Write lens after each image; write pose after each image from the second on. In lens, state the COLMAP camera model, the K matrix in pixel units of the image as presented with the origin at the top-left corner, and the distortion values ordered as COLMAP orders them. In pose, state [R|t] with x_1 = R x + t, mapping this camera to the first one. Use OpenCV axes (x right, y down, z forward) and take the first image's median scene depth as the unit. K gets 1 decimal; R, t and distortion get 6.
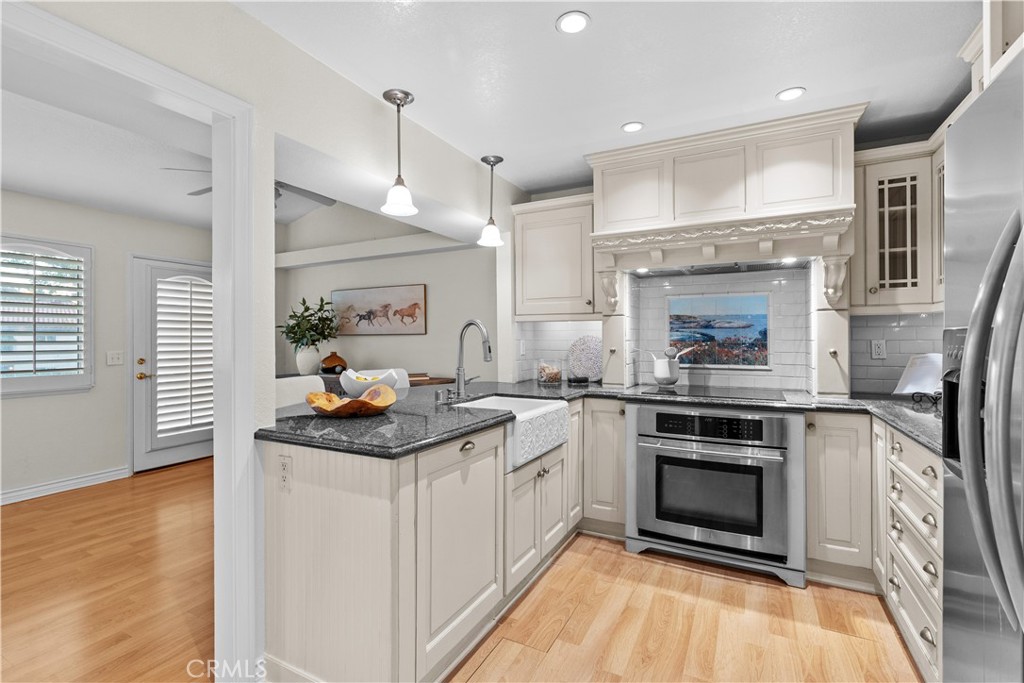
lens RADIAL K [[468.9, 0, 513.1], [0, 468.9, 340.4], [0, 0, 1]] dist [0.000943, 0.000014]
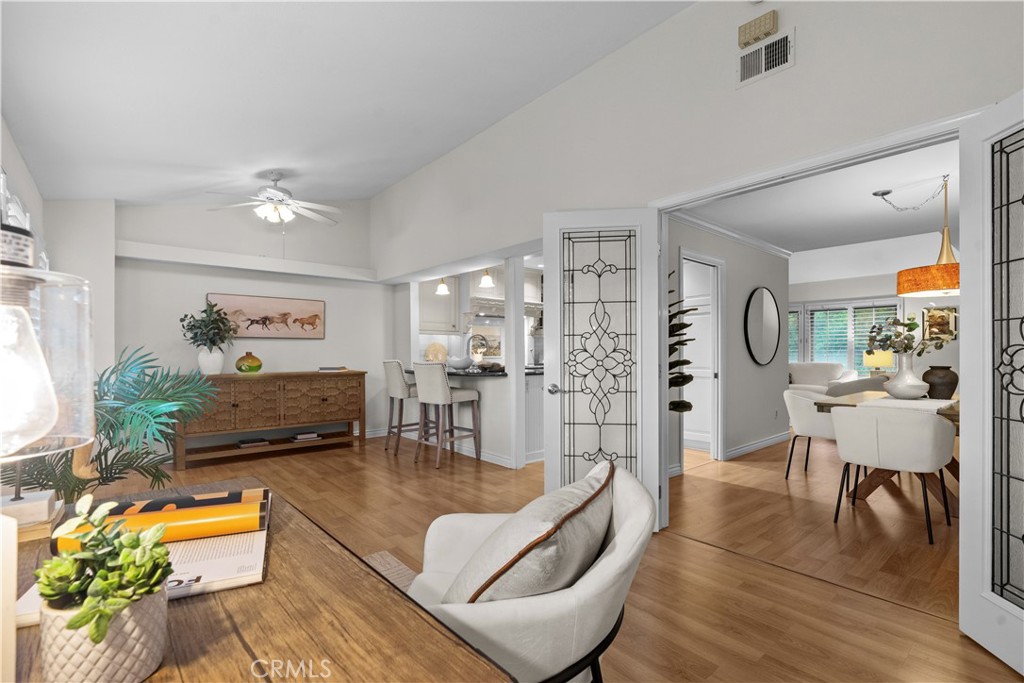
lens RADIAL K [[468.9, 0, 513.3], [0, 468.9, 349.6], [0, 0, 1]] dist [0.000943, 0.000014]
pose [[0.378245, 0.008318, 0.925668, -1.181723], [-0.000788, 0.999962, -0.008663, 0.027800], [-0.925705, 0.002547, 0.378237, -0.003175]]
